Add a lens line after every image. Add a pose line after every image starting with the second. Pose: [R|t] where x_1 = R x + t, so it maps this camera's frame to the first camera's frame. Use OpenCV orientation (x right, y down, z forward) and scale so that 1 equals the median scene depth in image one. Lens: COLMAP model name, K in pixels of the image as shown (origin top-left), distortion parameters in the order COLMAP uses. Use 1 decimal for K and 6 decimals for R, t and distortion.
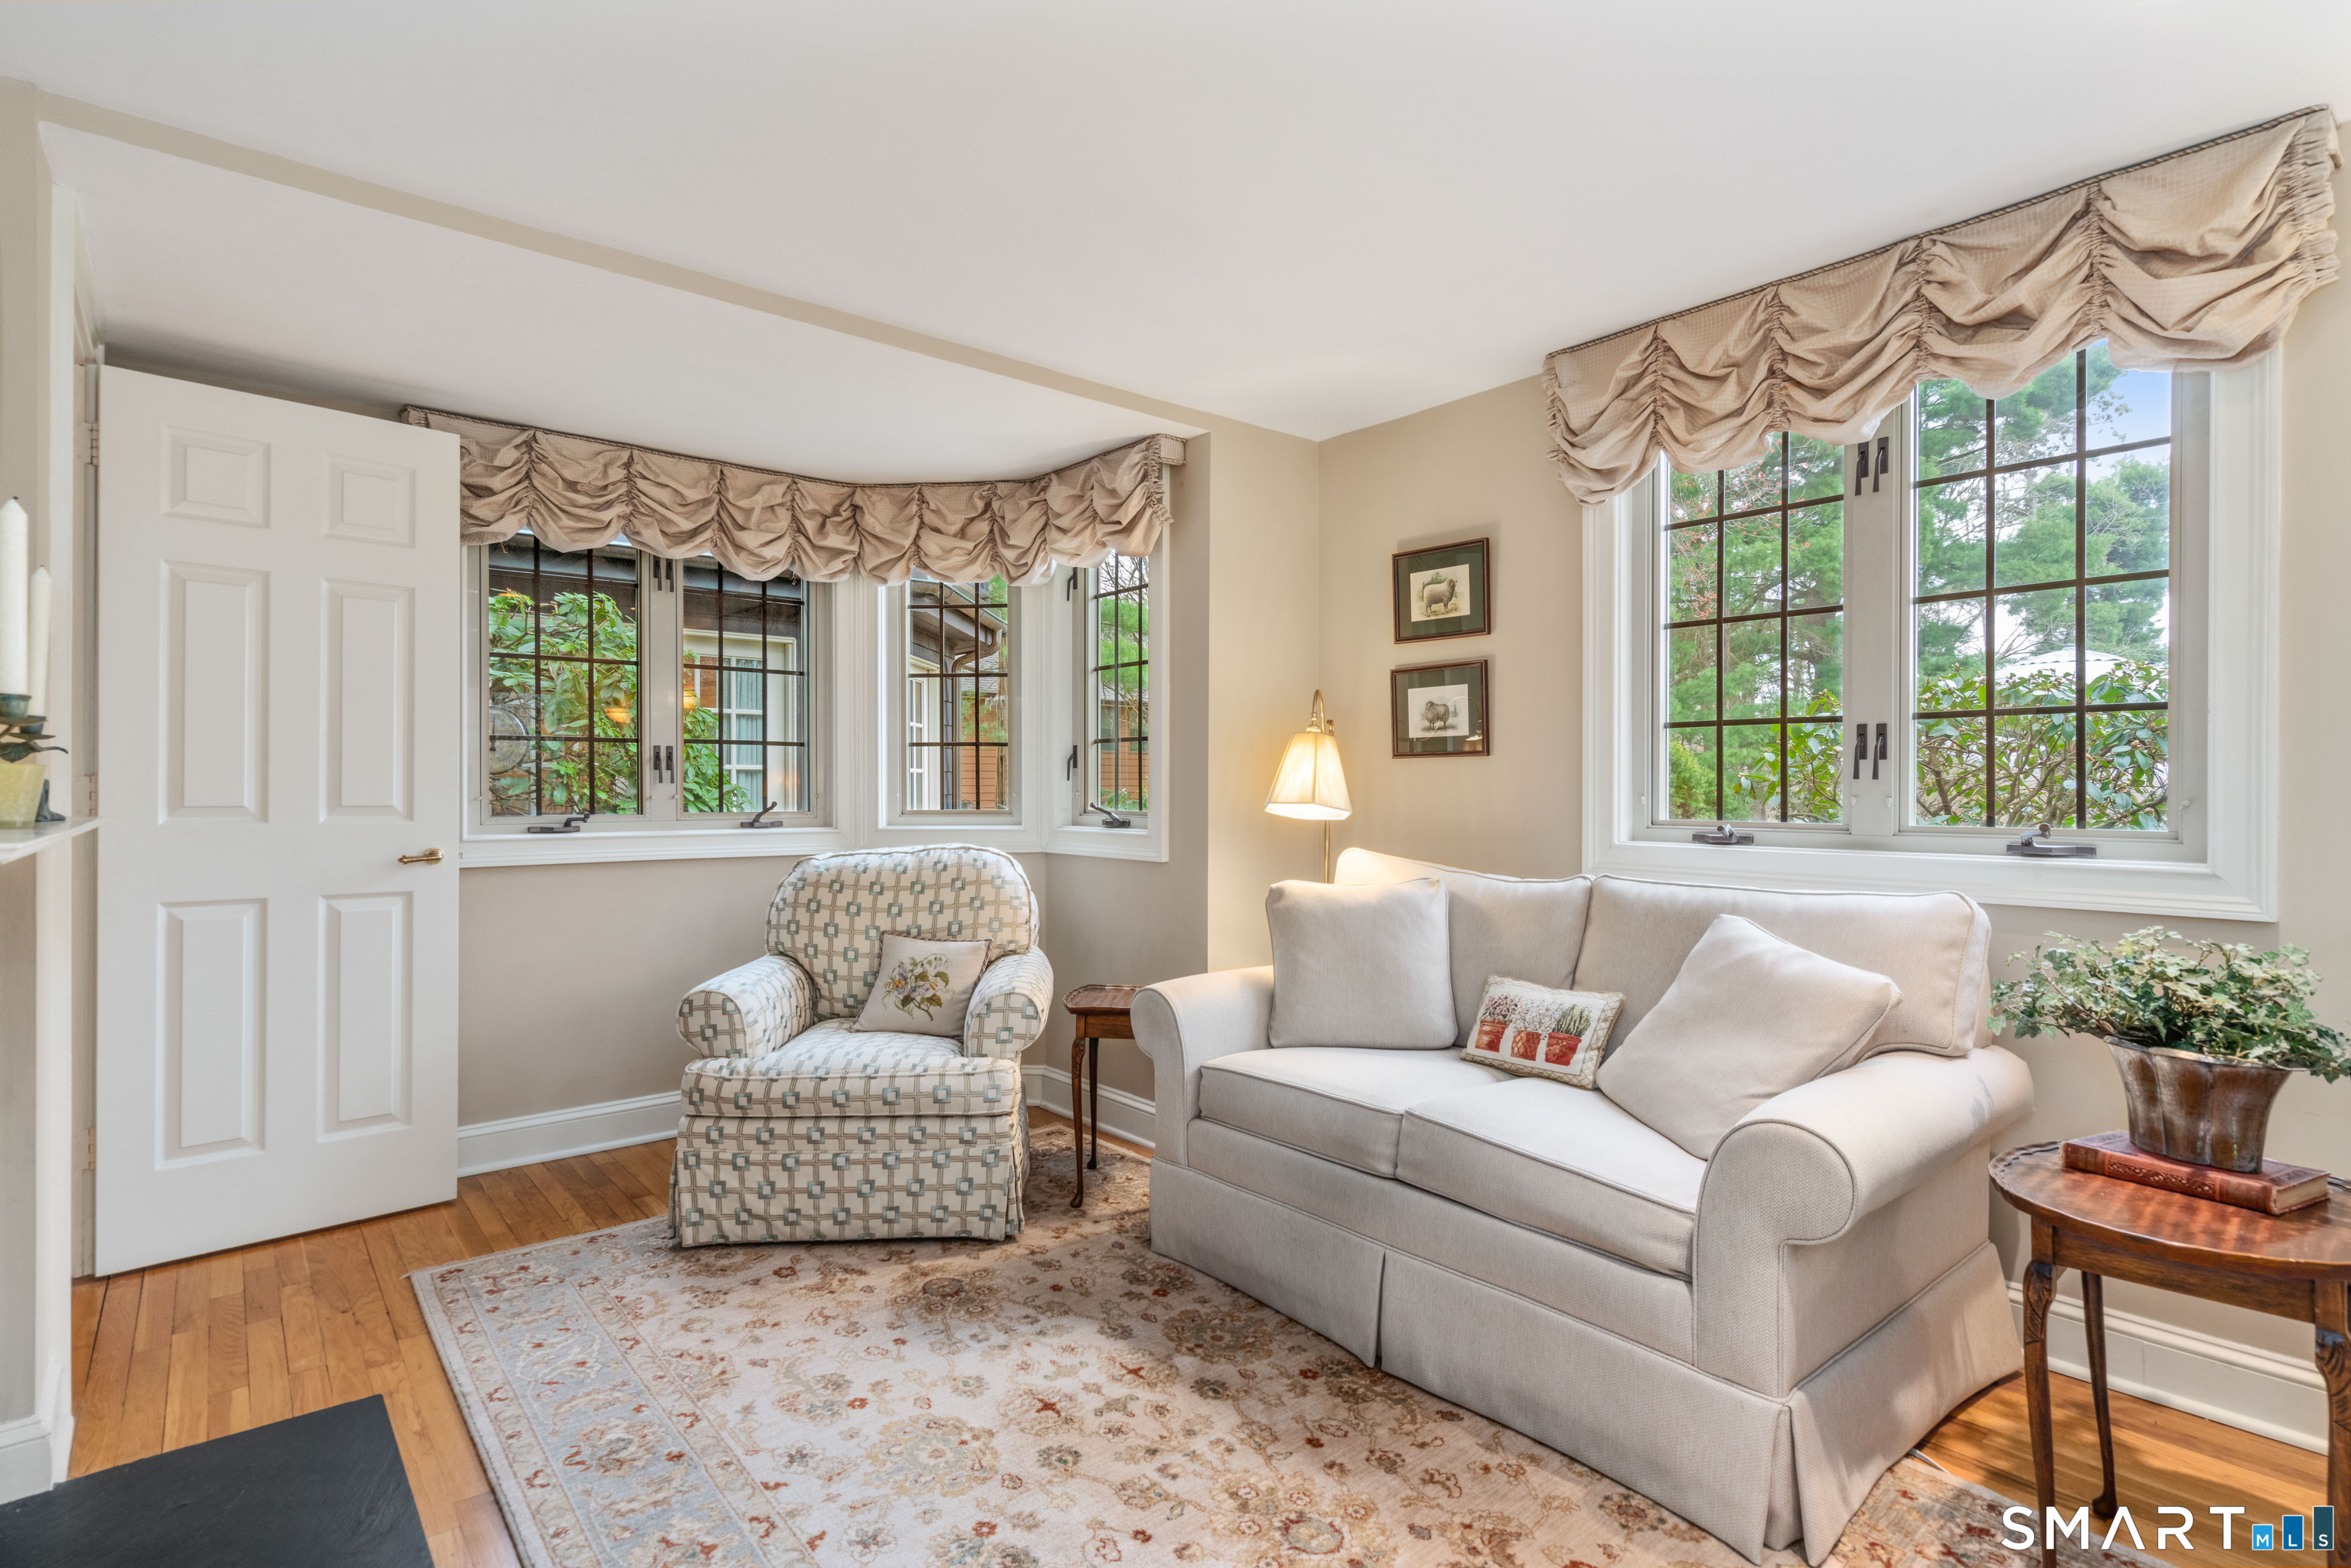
lens RADIAL K [[1139.3, 0, 1174.4], [0, 1139.3, 791.1], [0, 0, 1]] dist [-0.000746, 0.000010]
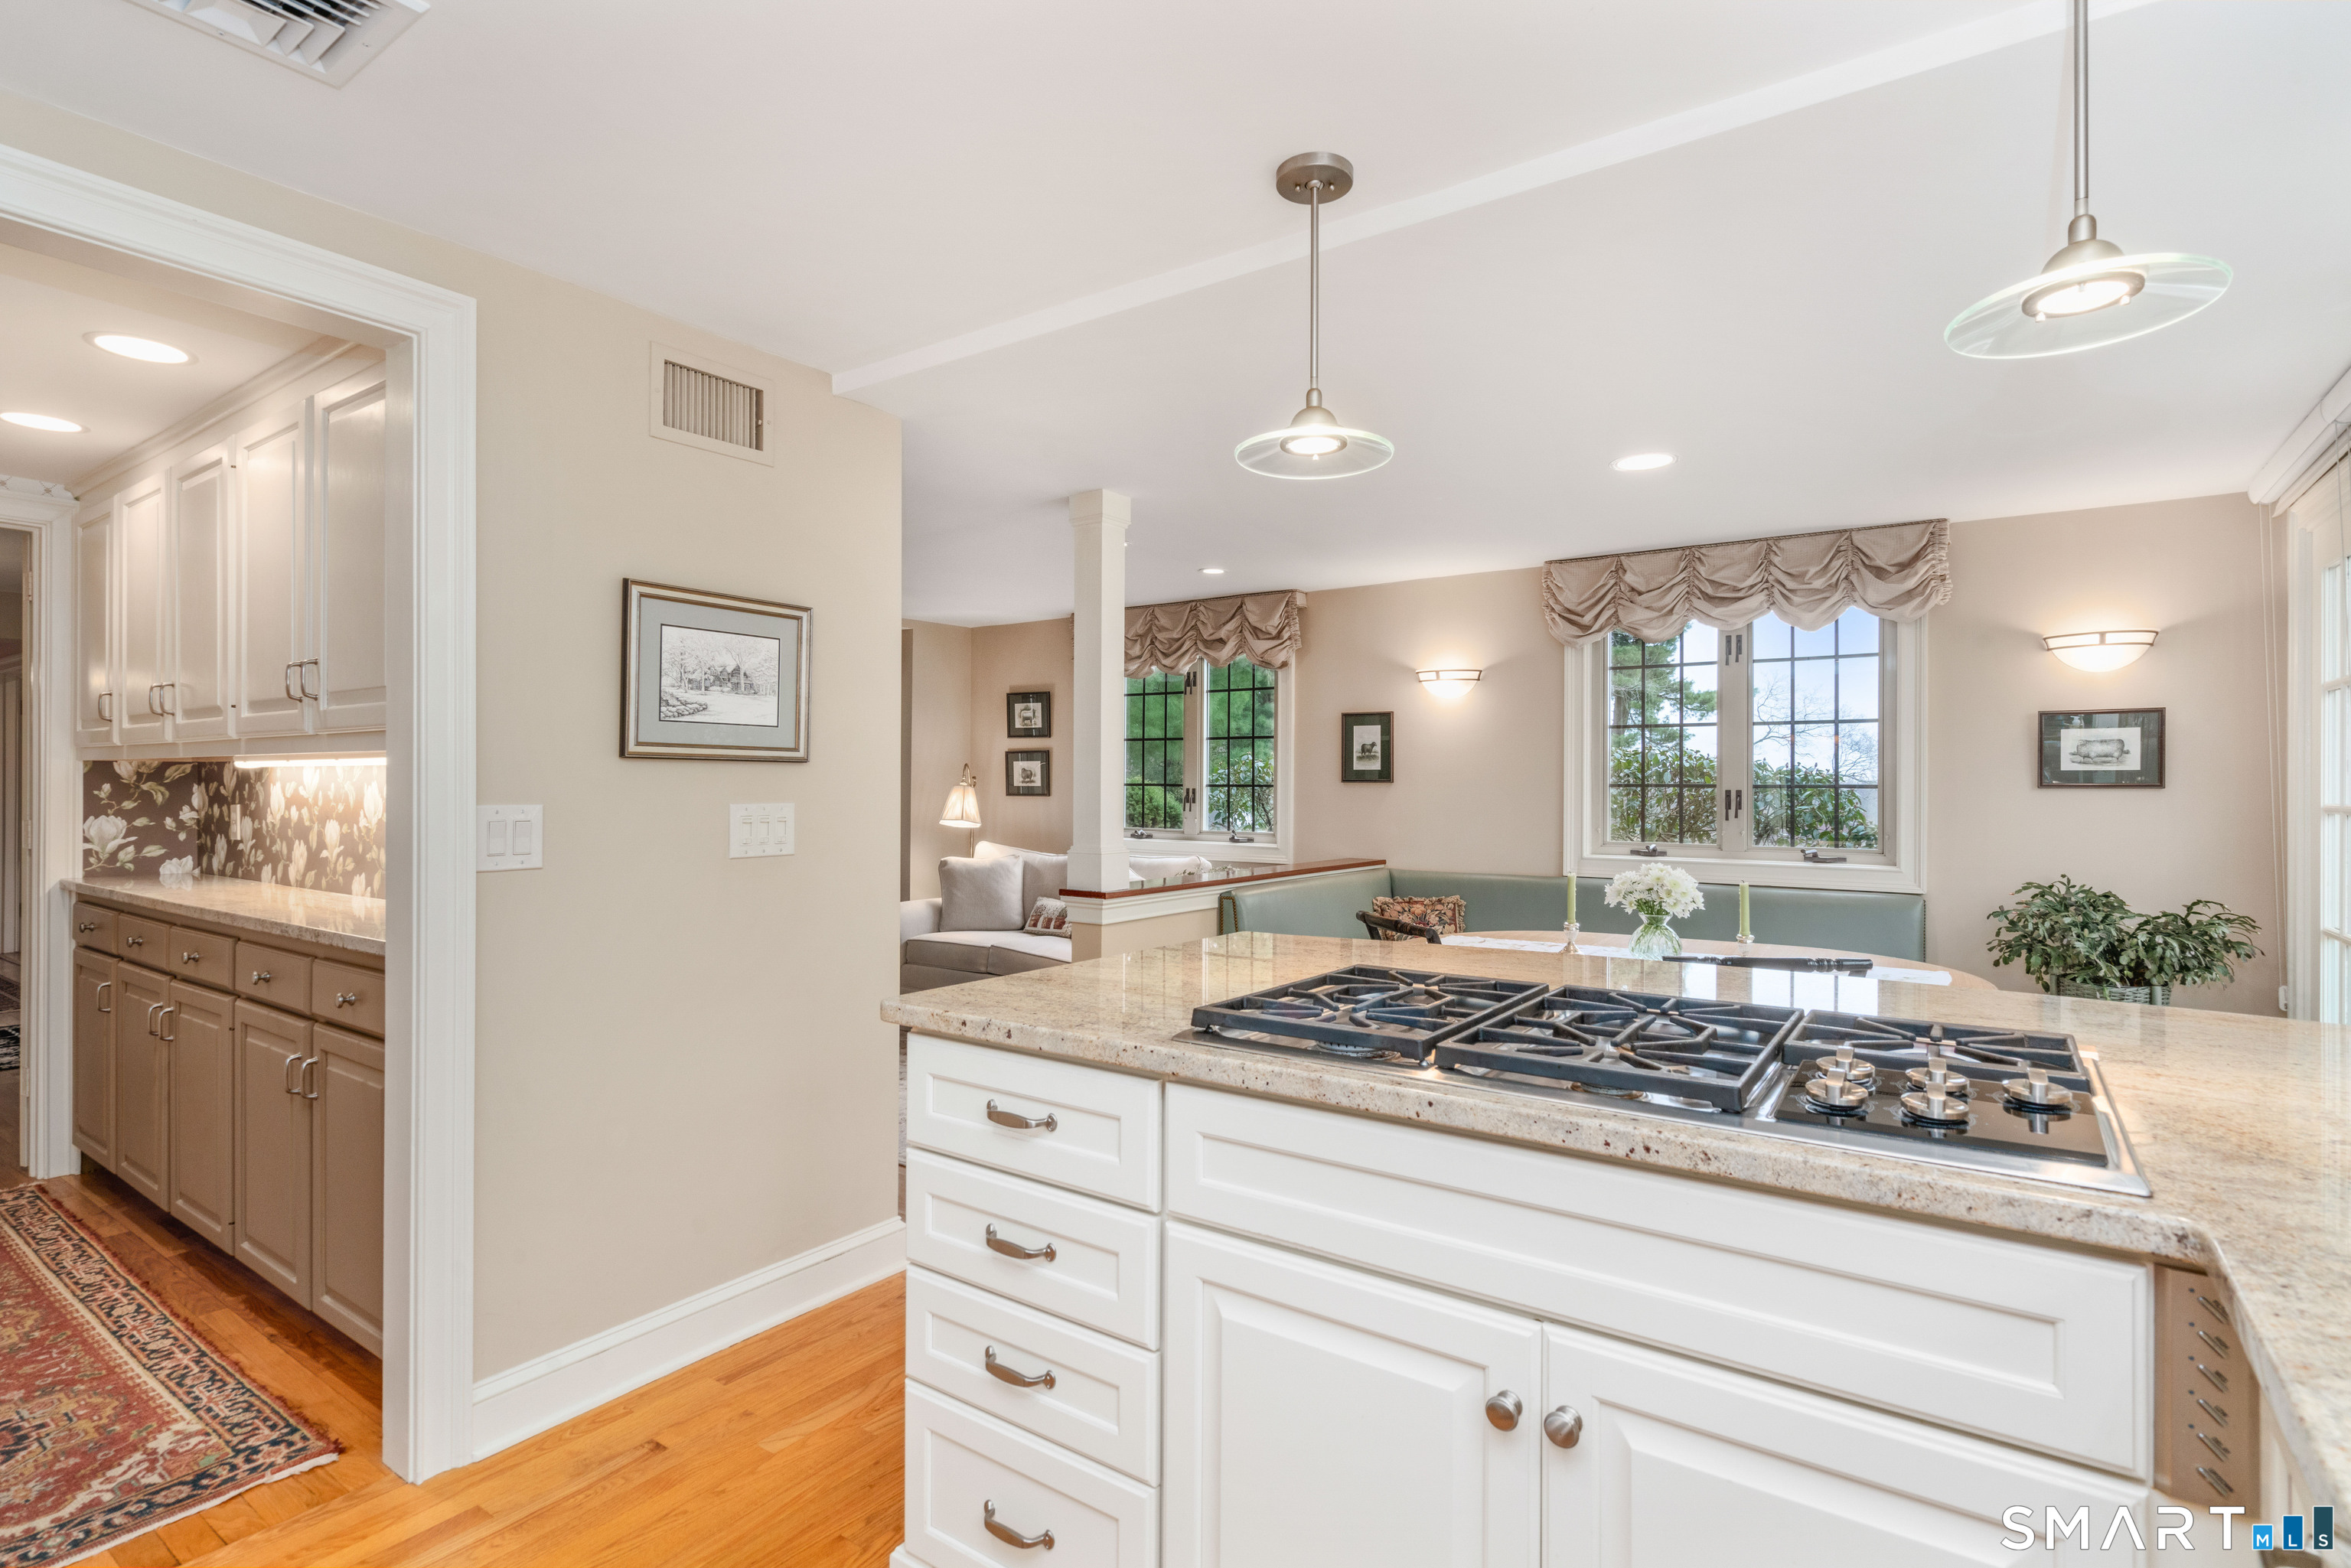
lens RADIAL K [[1139.3, 0, 1169.8], [0, 1139.3, 786.5], [0, 0, 1]] dist [-0.000746, 0.000010]
pose [[0.968113, 0.004619, 0.250473, -0.034434], [-0.005344, 0.999983, 0.002214, -0.058720], [-0.250458, -0.003482, 0.968121, -1.146730]]
